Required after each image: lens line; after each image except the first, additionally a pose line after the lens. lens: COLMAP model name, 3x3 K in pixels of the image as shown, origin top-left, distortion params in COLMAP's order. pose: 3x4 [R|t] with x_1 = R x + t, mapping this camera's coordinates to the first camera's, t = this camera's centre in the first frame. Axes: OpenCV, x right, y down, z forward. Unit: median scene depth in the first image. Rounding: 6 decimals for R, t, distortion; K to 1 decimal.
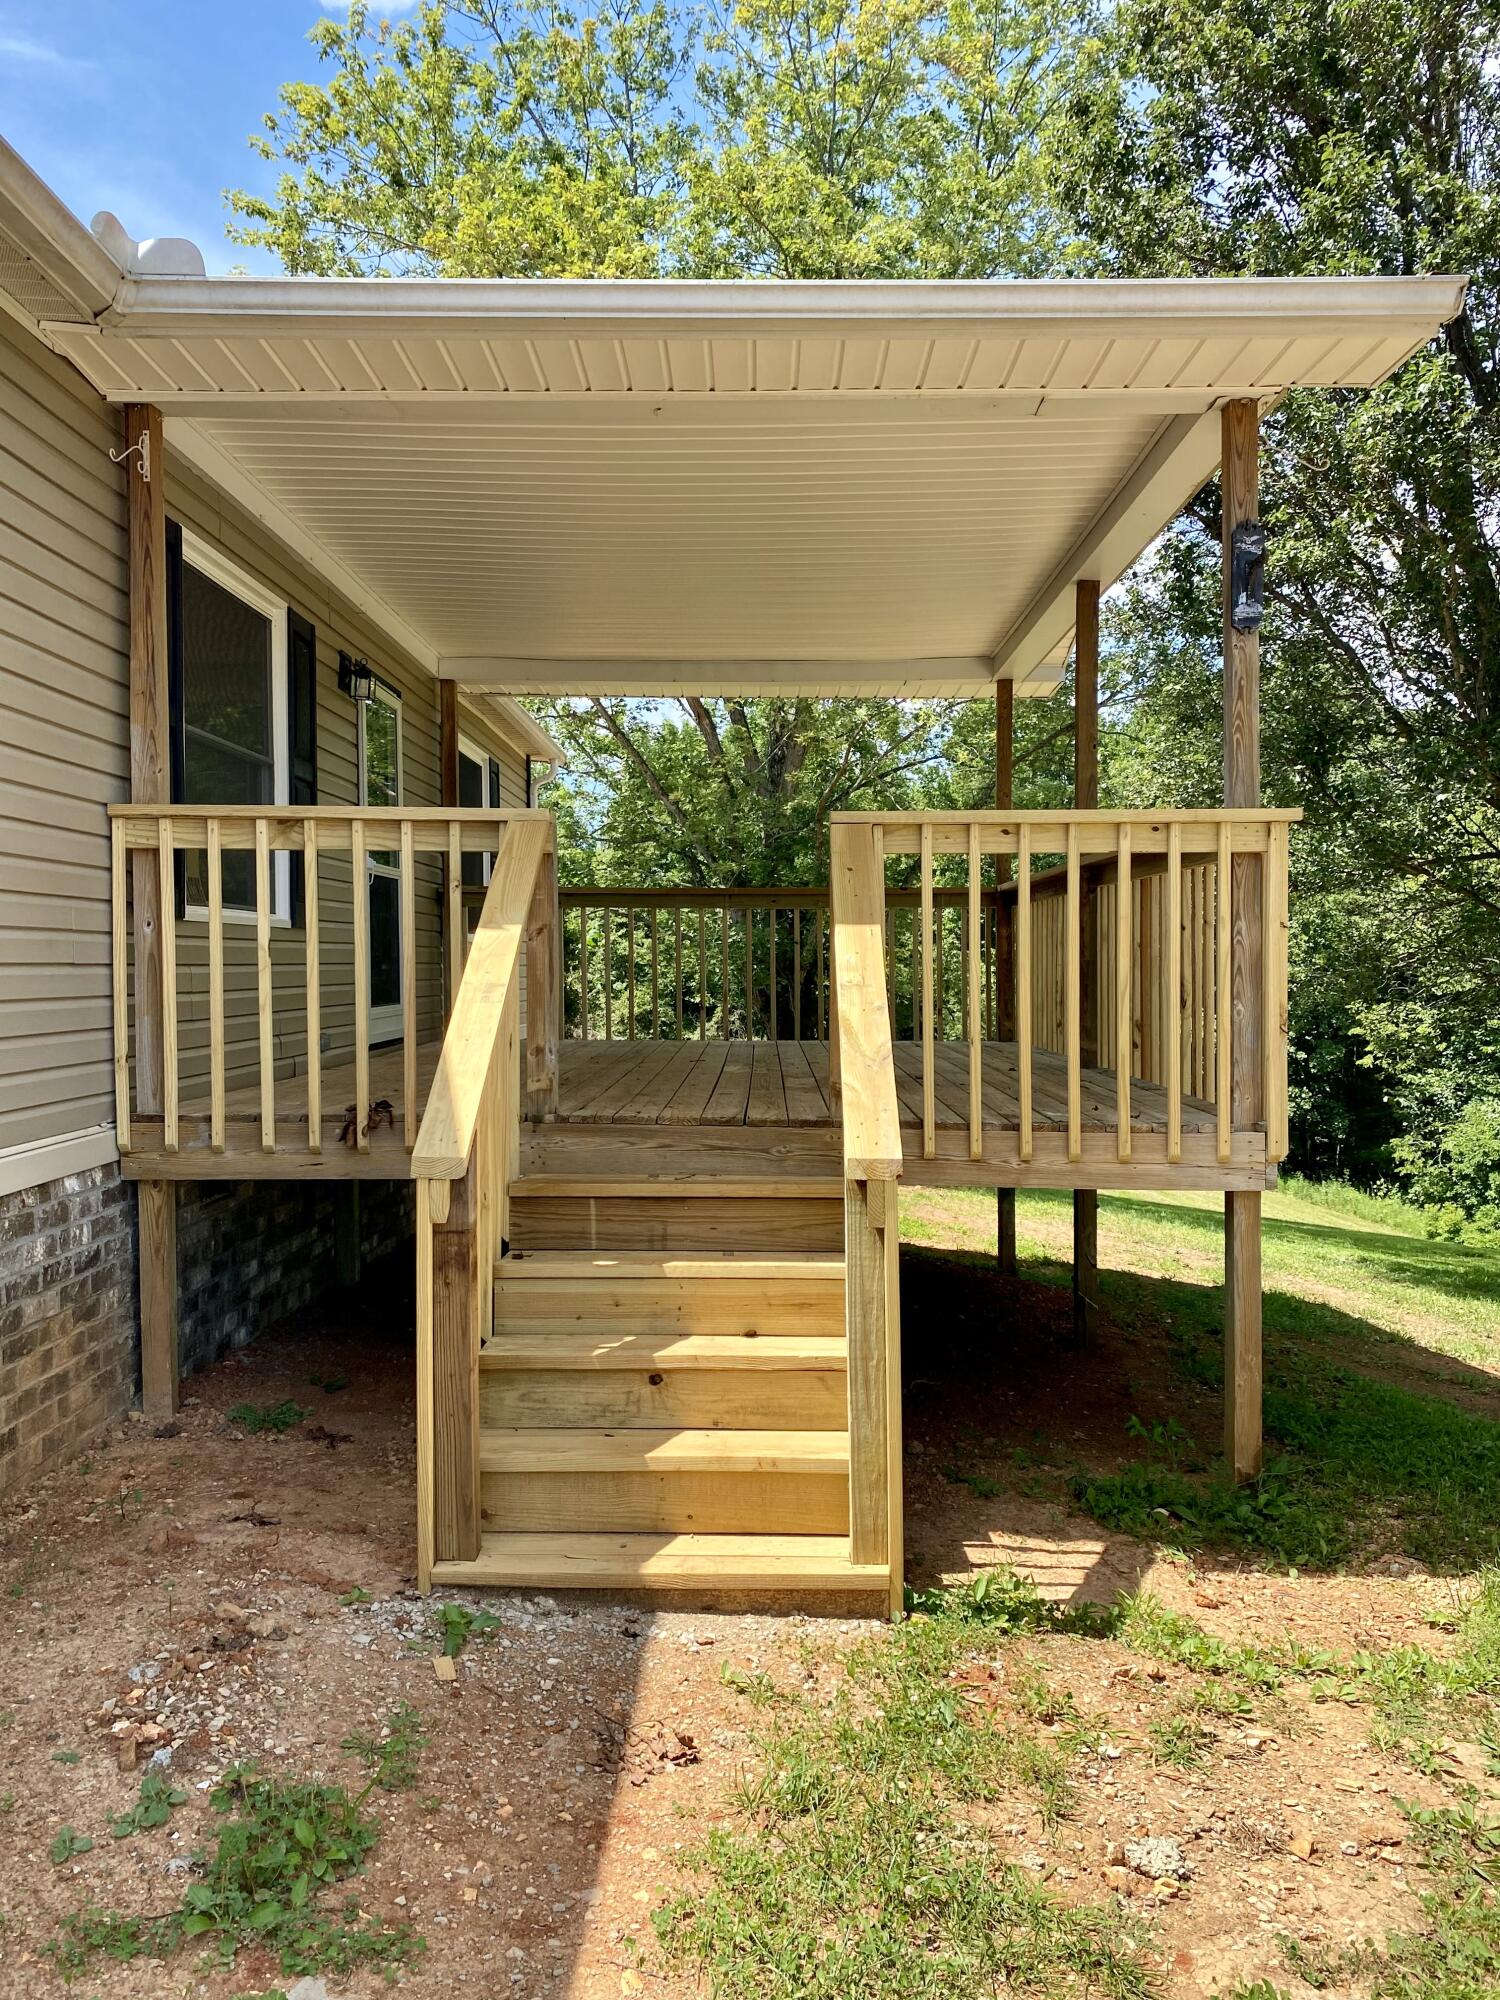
lens RADIAL K [[1499.6, 0, 731.9], [0, 1499.6, 992.9], [0, 0, 1]] dist [0.007606, -0.005435]
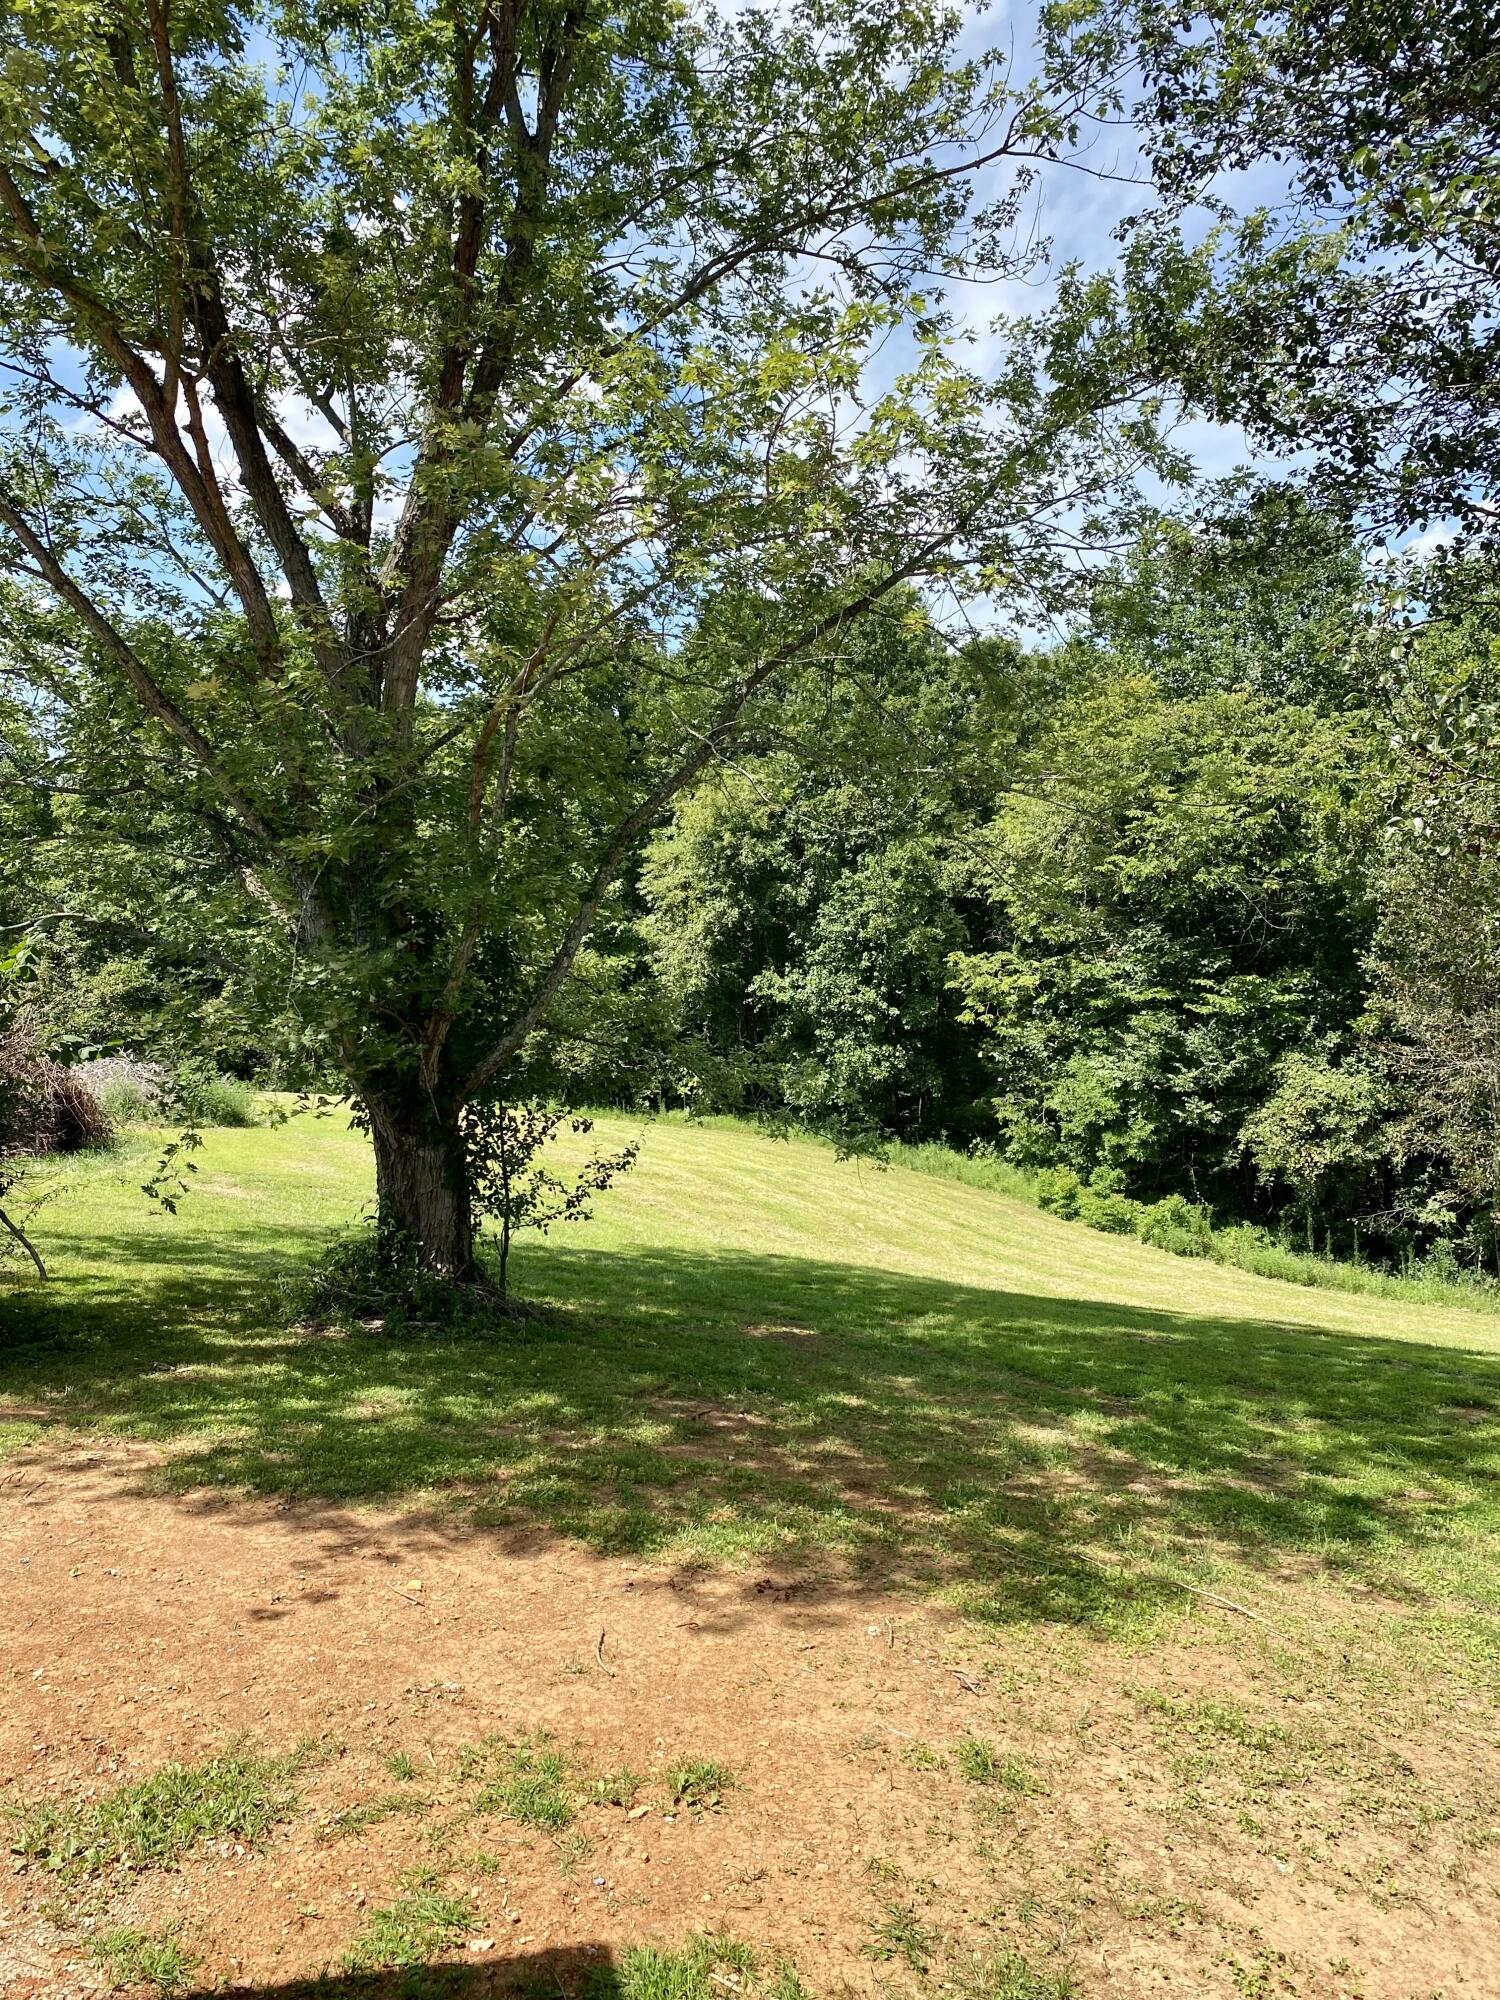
lens RADIAL K [[1499.6, 0, 731.9], [0, 1499.6, 992.9], [0, 0, 1]] dist [0.007606, -0.005435]
pose [[0.947243, -0.046927, 0.317061, -0.011185], [0.033672, 0.998320, 0.047157, -0.018983], [-0.318742, -0.033993, 0.947232, 0.168045]]
